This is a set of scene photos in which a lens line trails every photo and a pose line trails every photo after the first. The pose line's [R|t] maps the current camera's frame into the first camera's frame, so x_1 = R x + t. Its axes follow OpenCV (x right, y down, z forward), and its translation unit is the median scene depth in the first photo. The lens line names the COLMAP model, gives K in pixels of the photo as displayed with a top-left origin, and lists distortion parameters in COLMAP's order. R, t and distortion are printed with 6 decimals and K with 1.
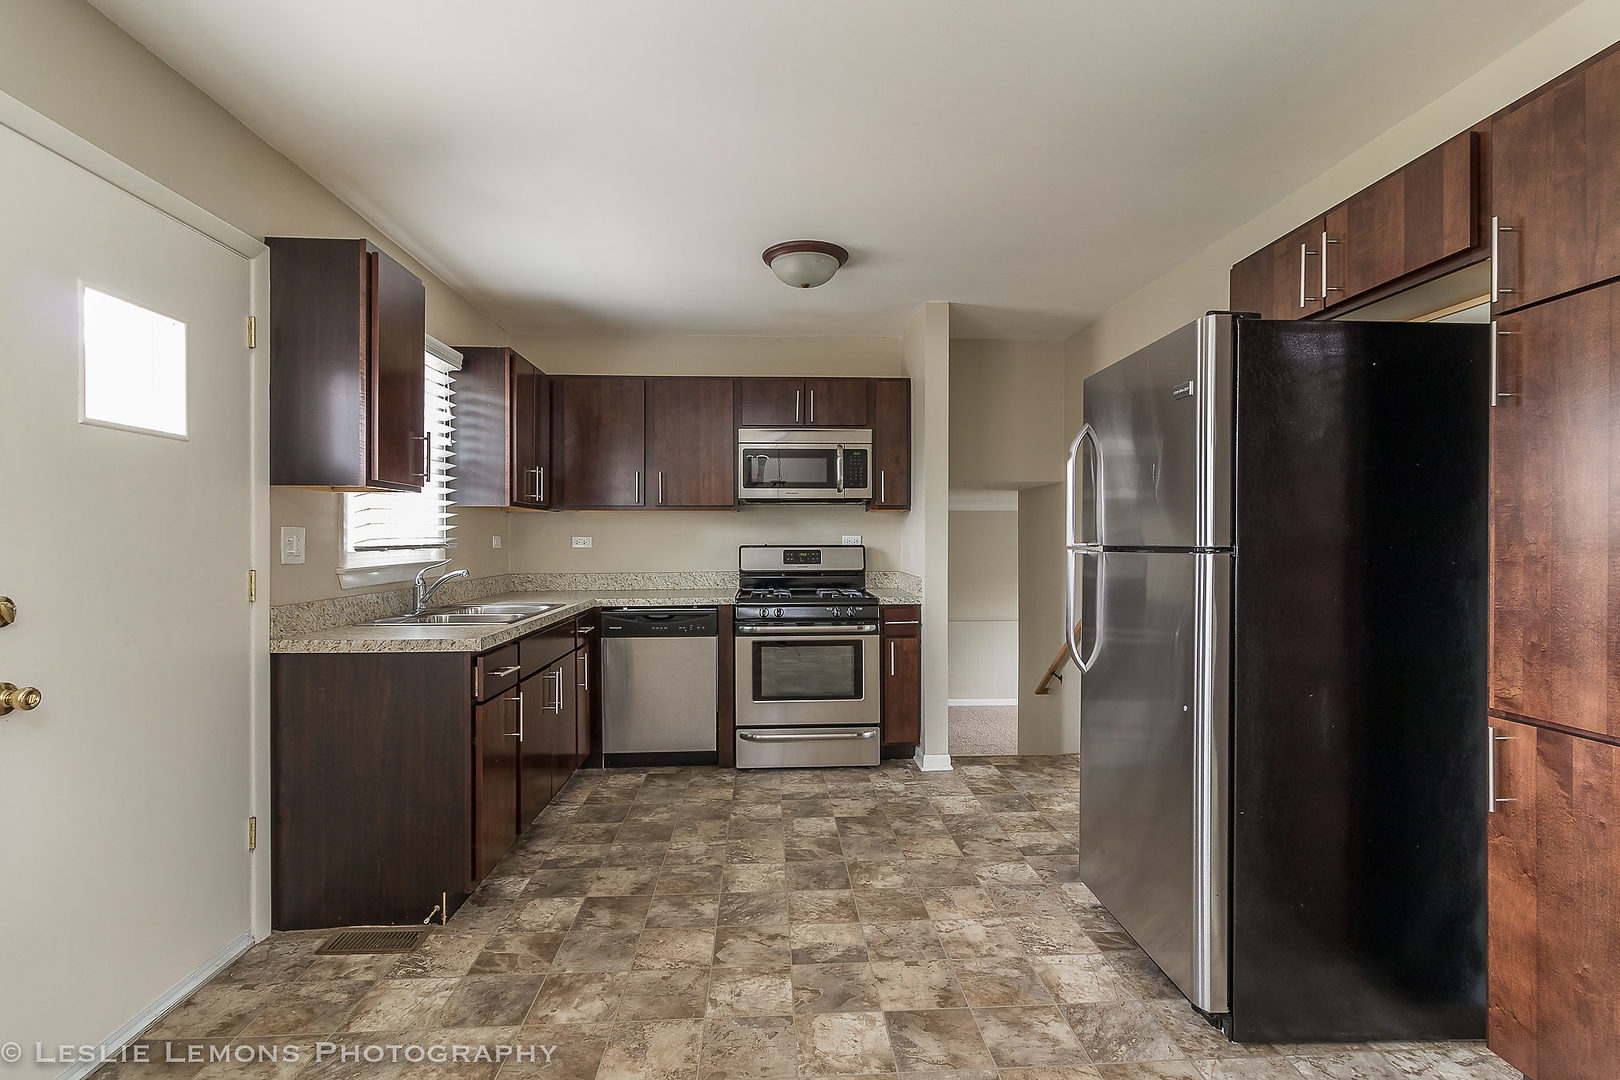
lens RADIAL K [[762.2, 0, 807.4], [0, 762.2, 539.3], [0, 0, 1]] dist [0.002036, 0.000975]
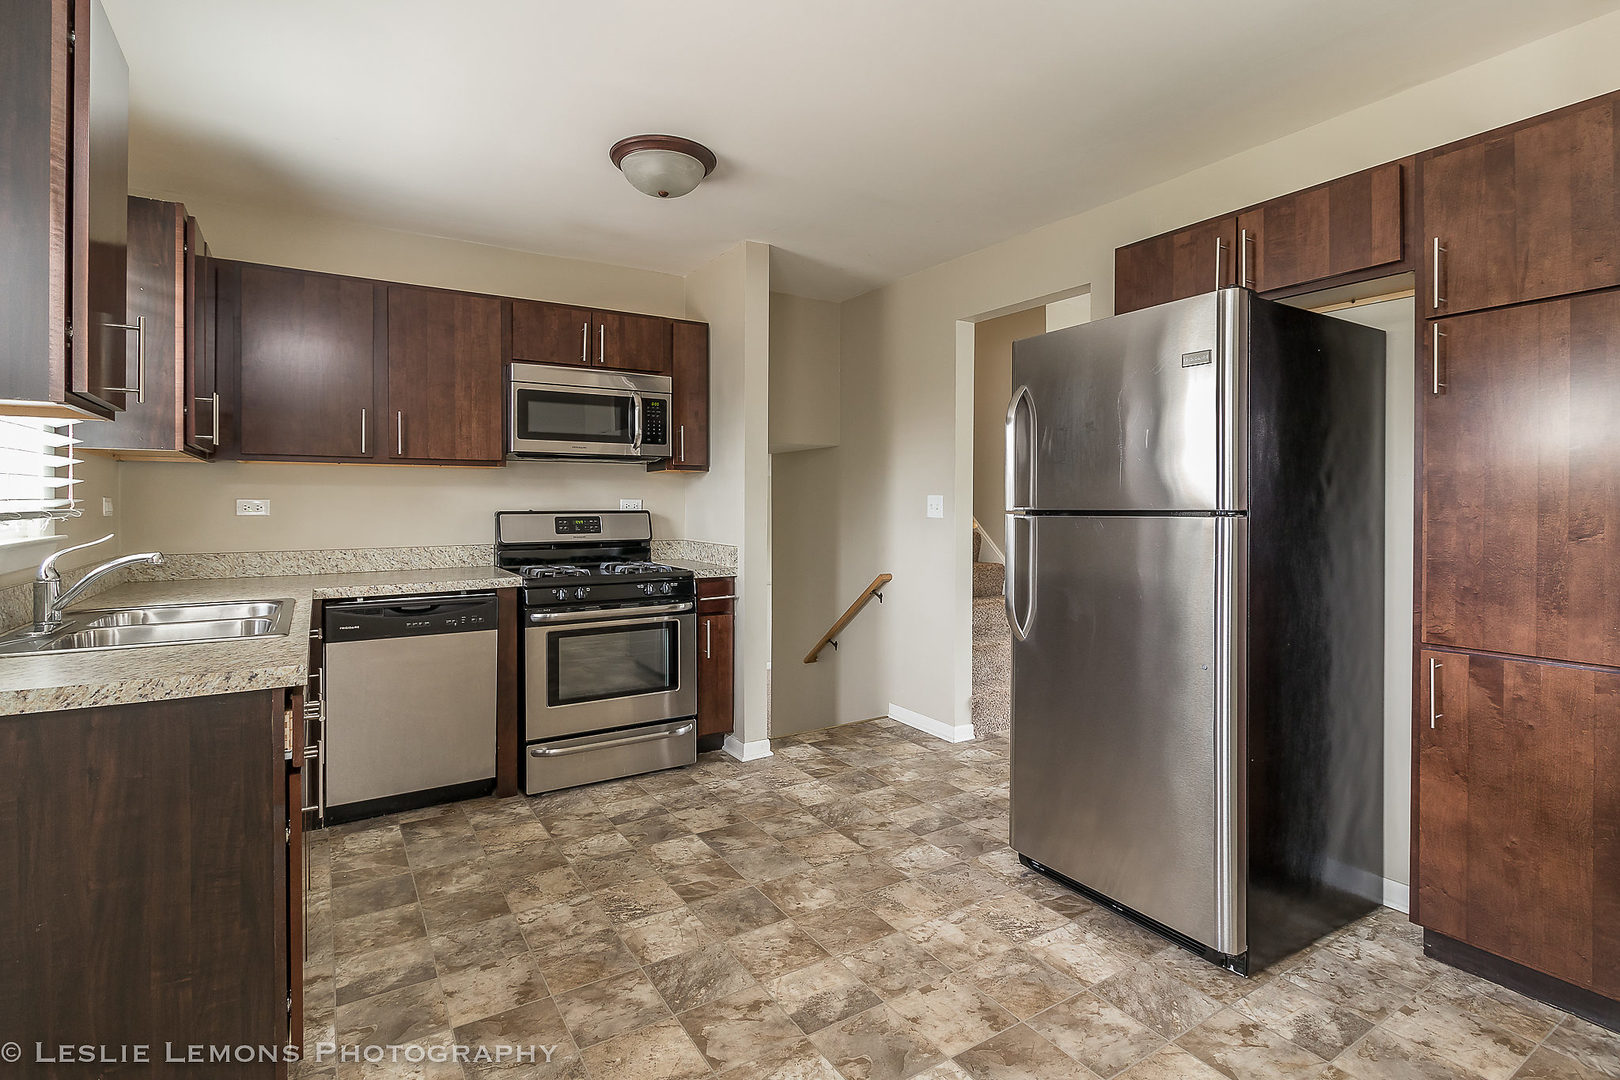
lens RADIAL K [[781.8, 0, 805.3], [0, 781.8, 507.4], [0, 0, 1]] dist [-0.003330, -0.001498]
pose [[0.876558, -0.000225, 0.481296, -0.288363], [-0.001084, 0.999996, 0.002442, 0.002340], [-0.481295, -0.002662, 0.876555, 0.199538]]
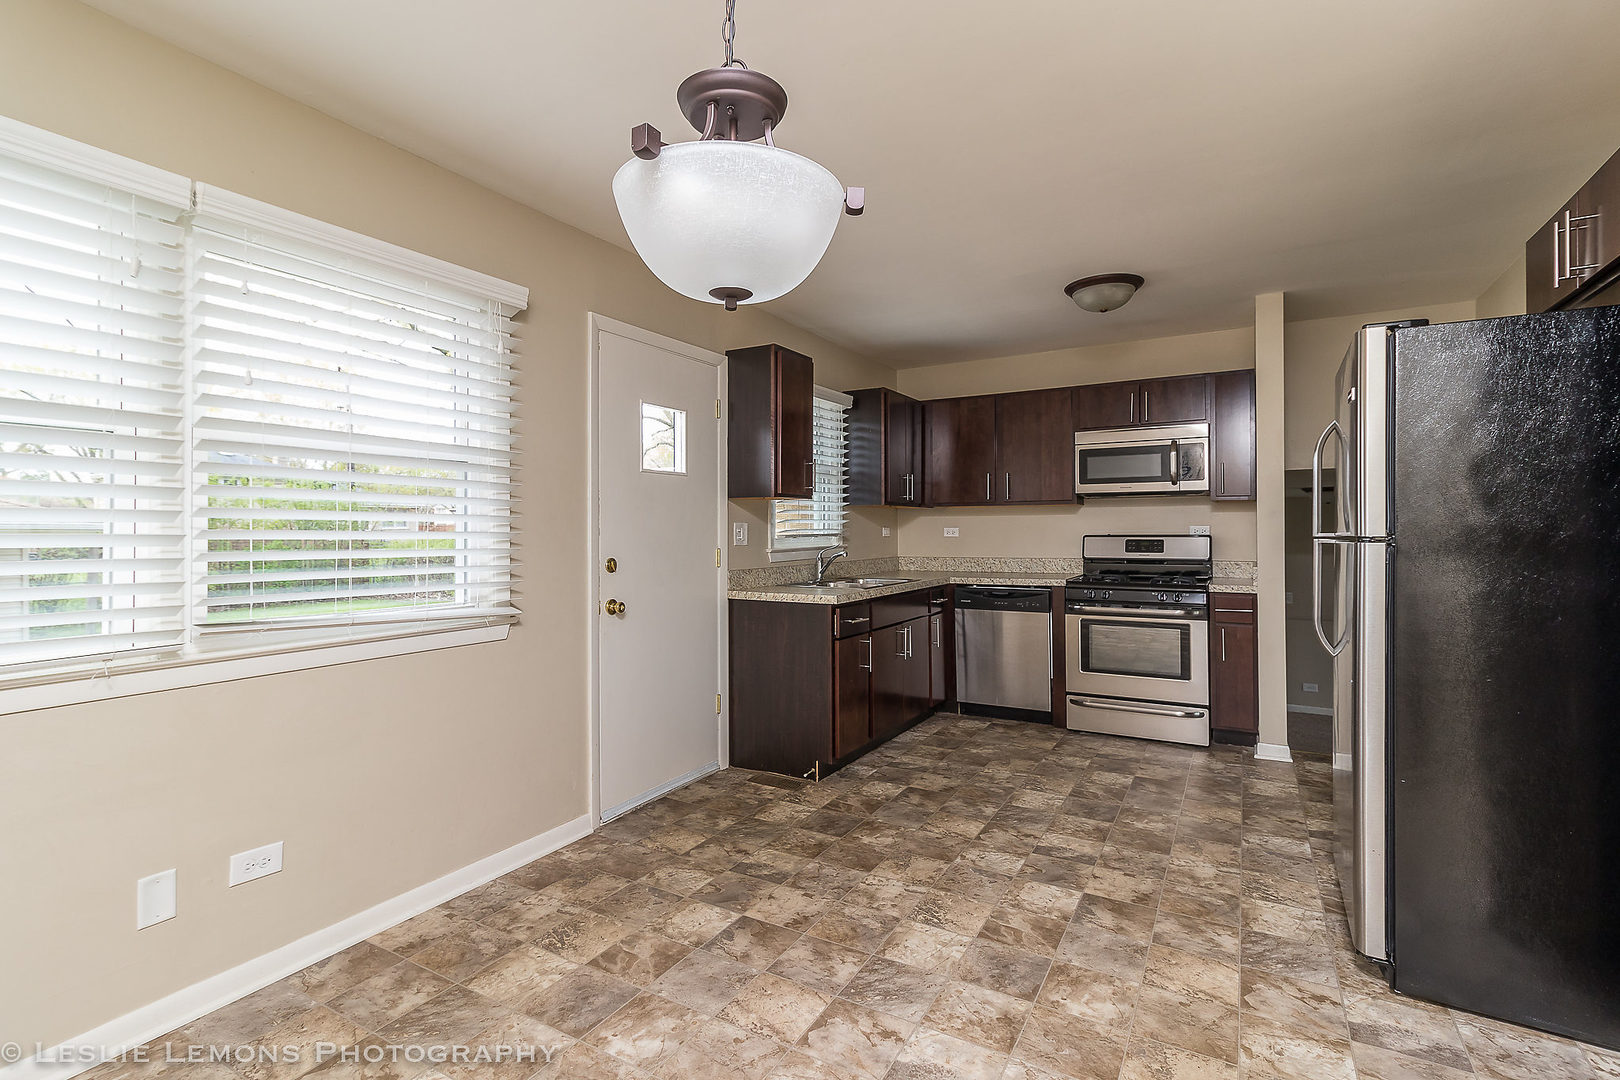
lens RADIAL K [[754.4, 0, 805.1], [0, 754.4, 520.7], [0, 0, 1]] dist [0.003346, 0.000511]
pose [[0.834241, -0.008454, -0.551336, 0.262442], [0.002446, 0.999929, -0.011631, -0.001363], [0.551395, 0.008355, 0.834202, -0.215155]]
